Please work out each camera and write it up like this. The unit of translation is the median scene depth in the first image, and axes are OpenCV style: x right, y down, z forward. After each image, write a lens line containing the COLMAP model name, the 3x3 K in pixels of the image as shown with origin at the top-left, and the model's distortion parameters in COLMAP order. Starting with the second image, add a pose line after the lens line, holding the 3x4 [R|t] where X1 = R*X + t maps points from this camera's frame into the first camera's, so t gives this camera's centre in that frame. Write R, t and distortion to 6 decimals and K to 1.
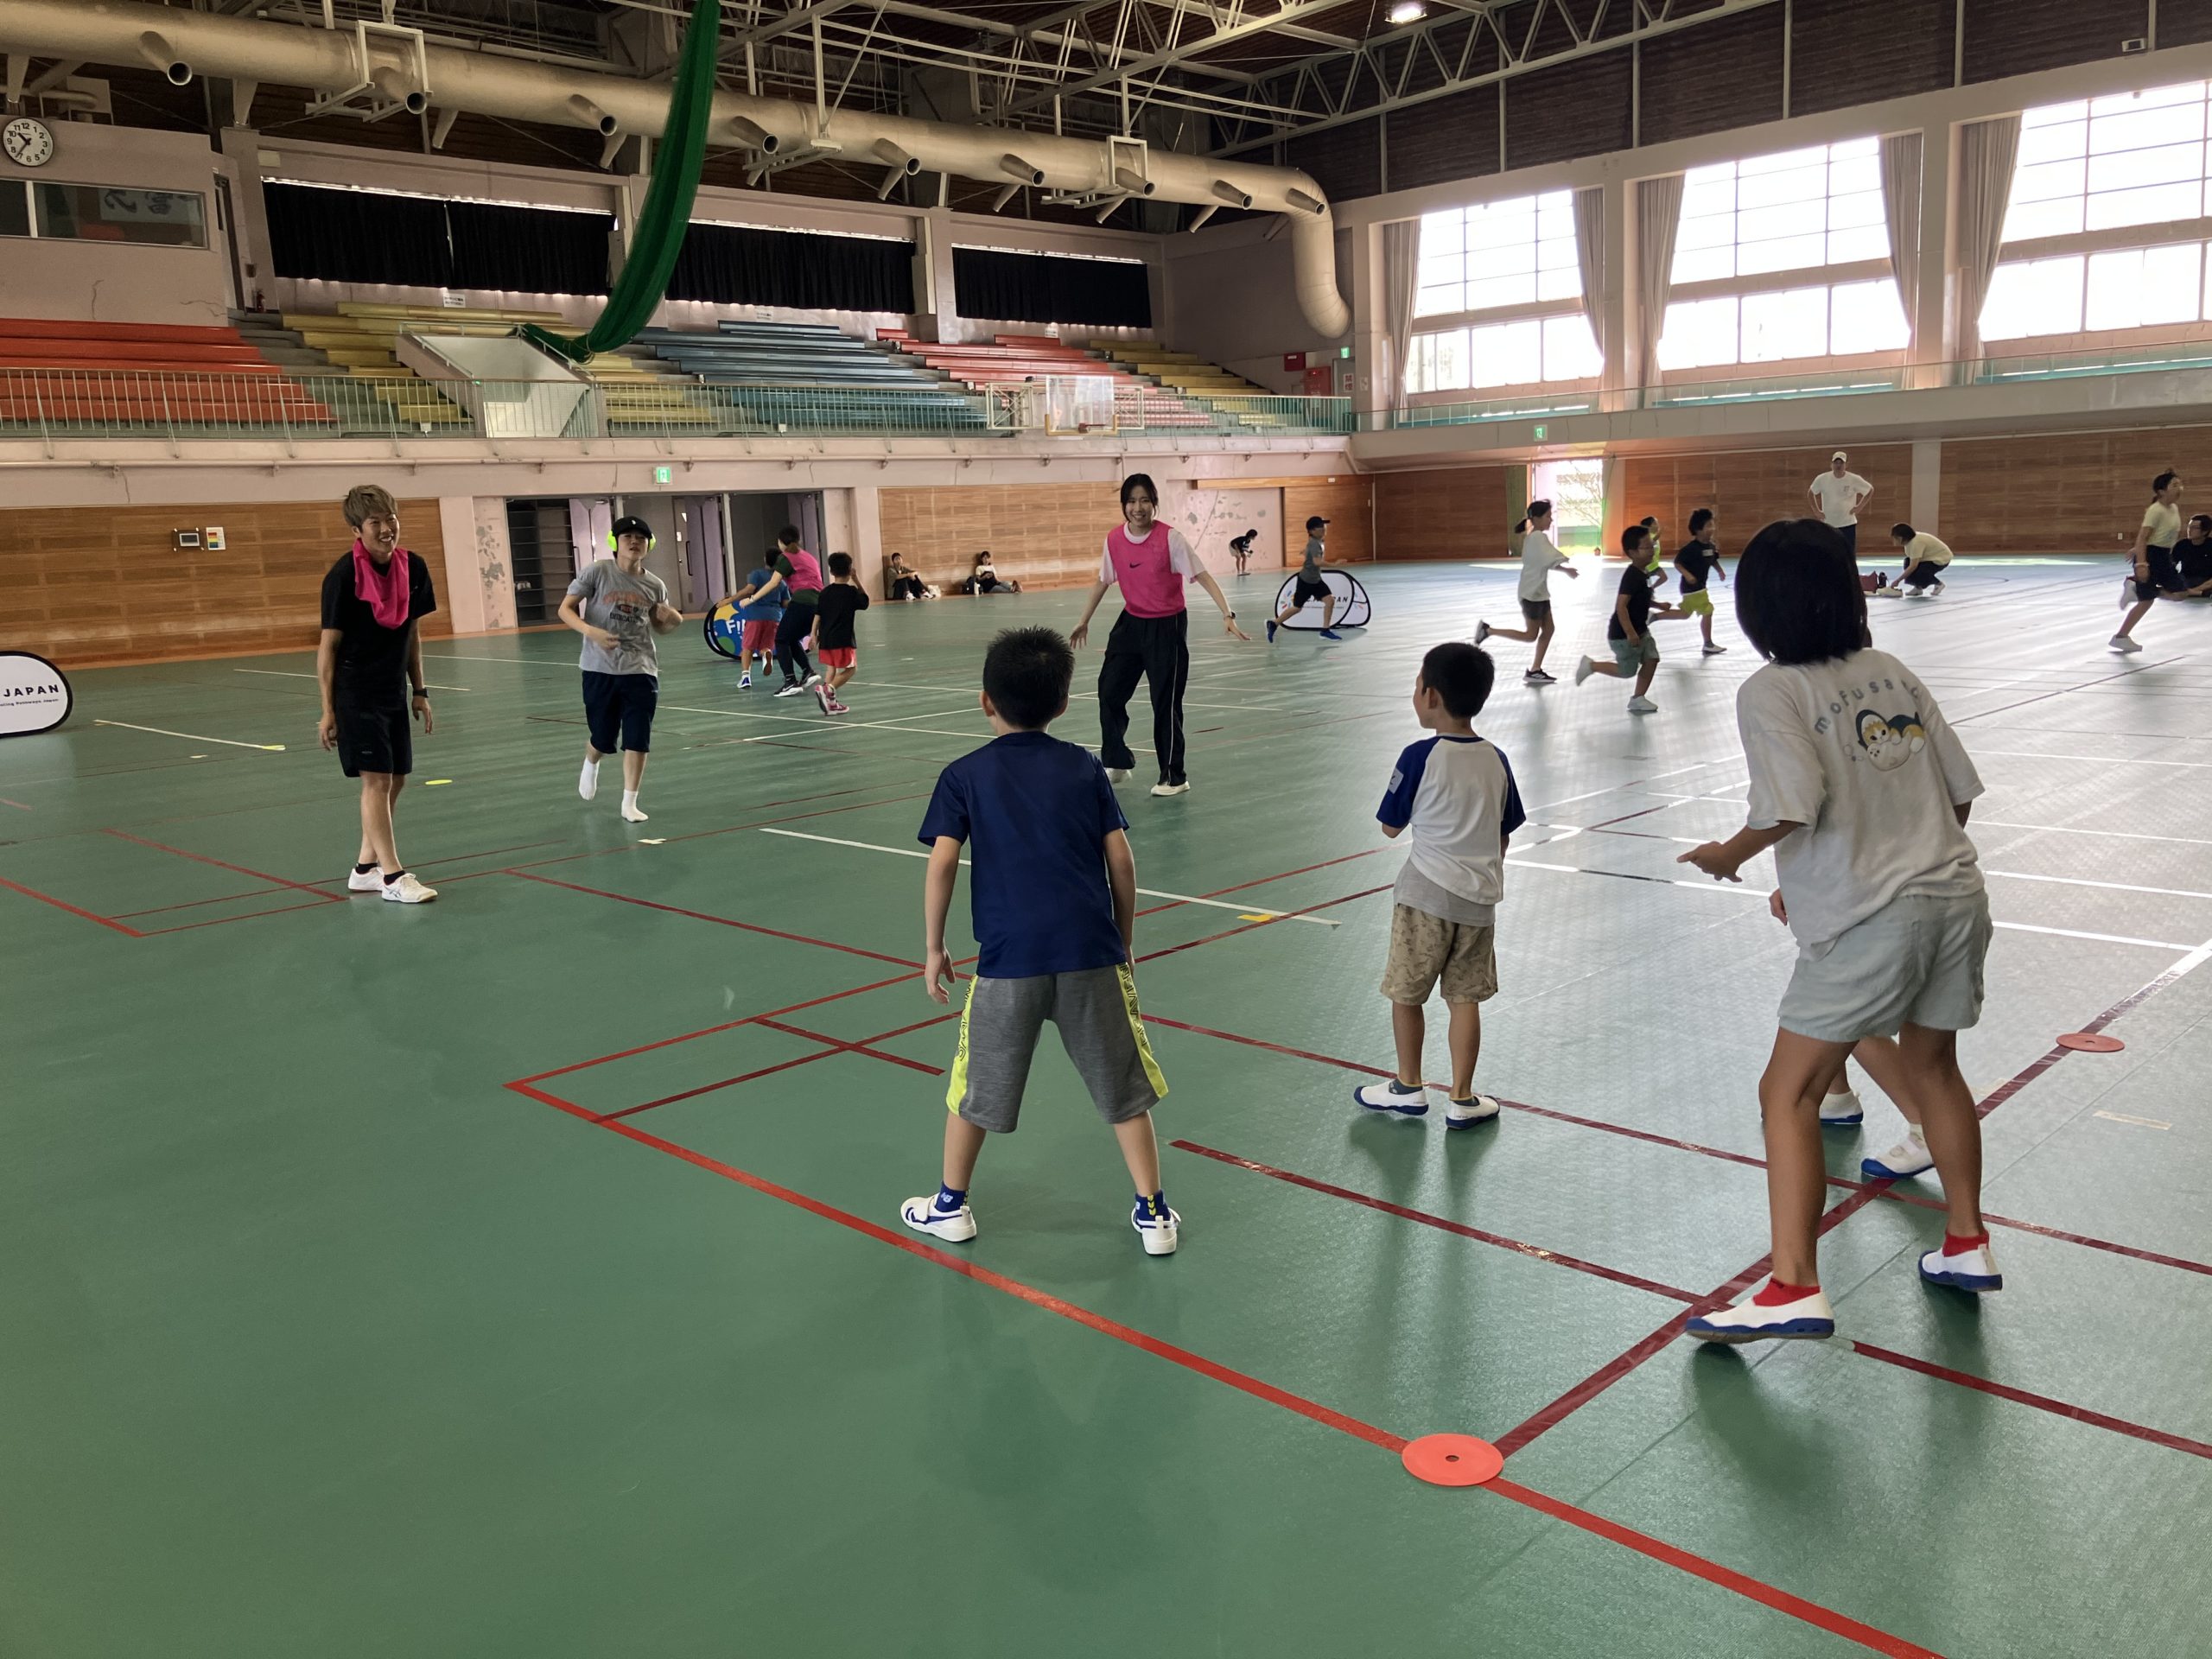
lens RADIAL K [[1824.9, 0, 1106.0], [0, 1824.9, 829.5], [0, 0, 1]] dist [0.060979, 0.003869]
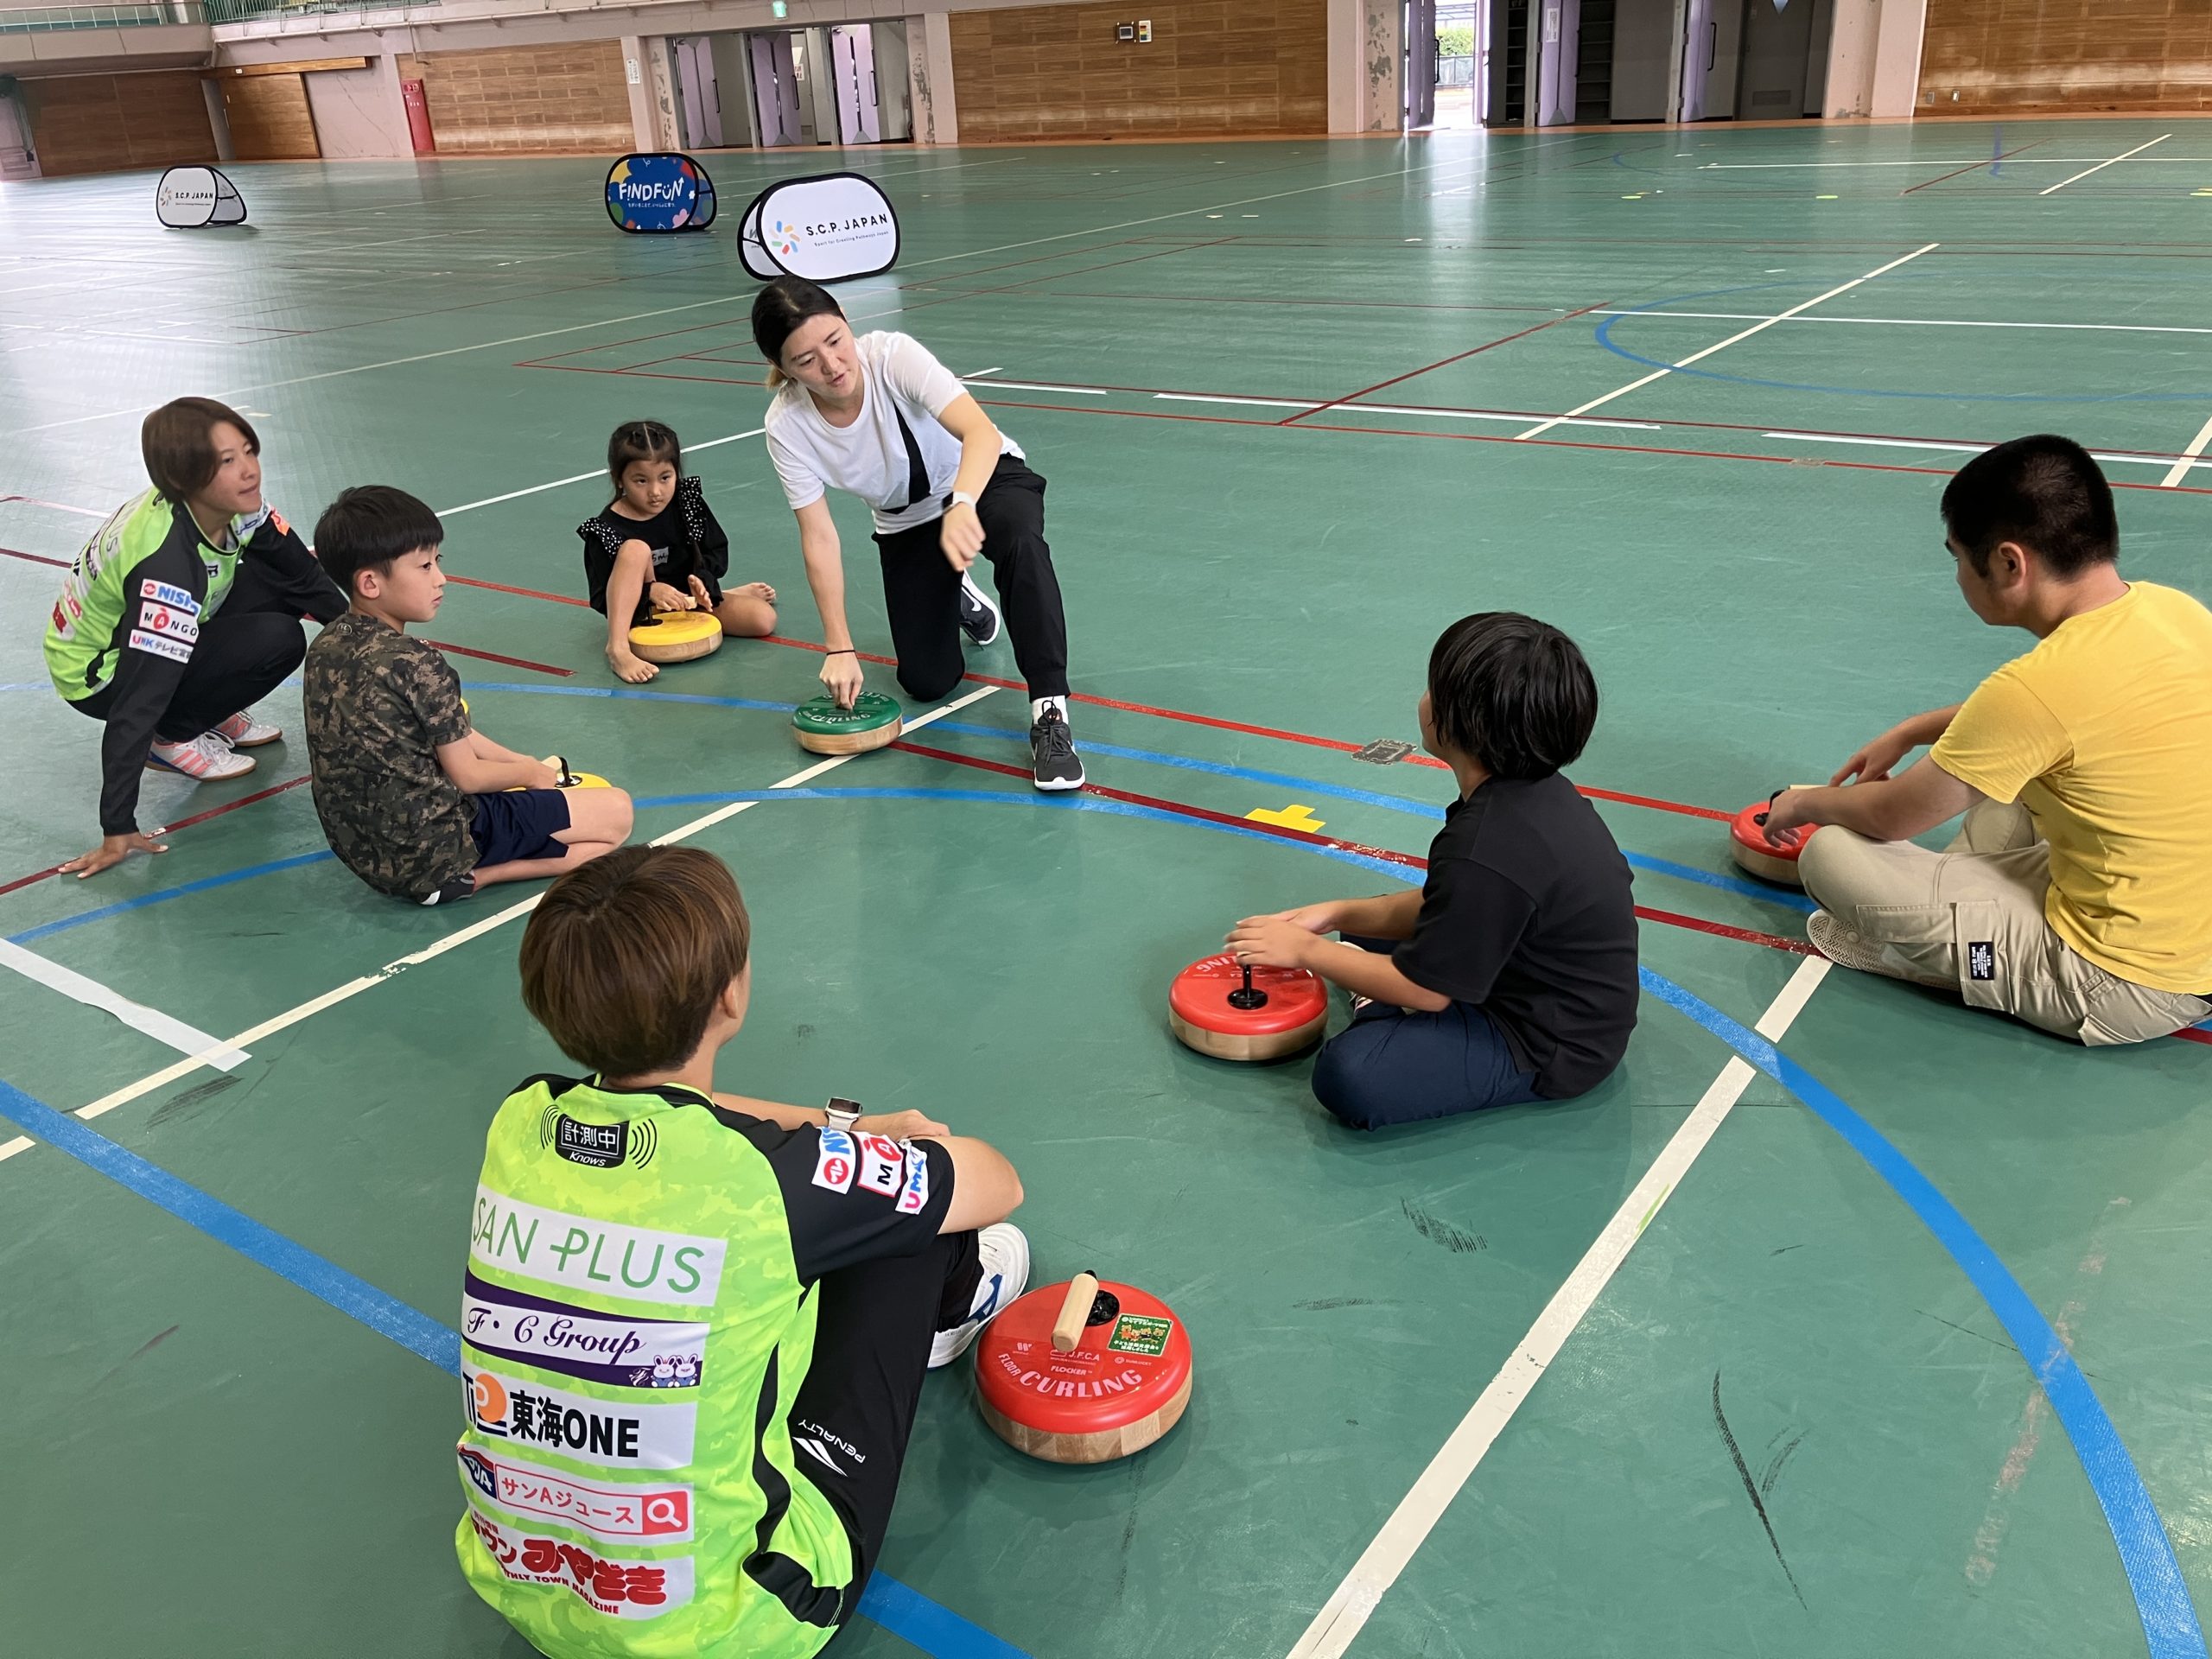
lens RADIAL K [[1824.9, 0, 1106.0], [0, 1824.9, 829.5], [0, 0, 1]] dist [0.060979, 0.003869]
pose [[0.155325, 0.425386, -0.891583, 0.748130], [-0.126746, 0.903659, 0.409067, -0.175793], [0.979699, 0.049466, 0.194277, 0.783066]]
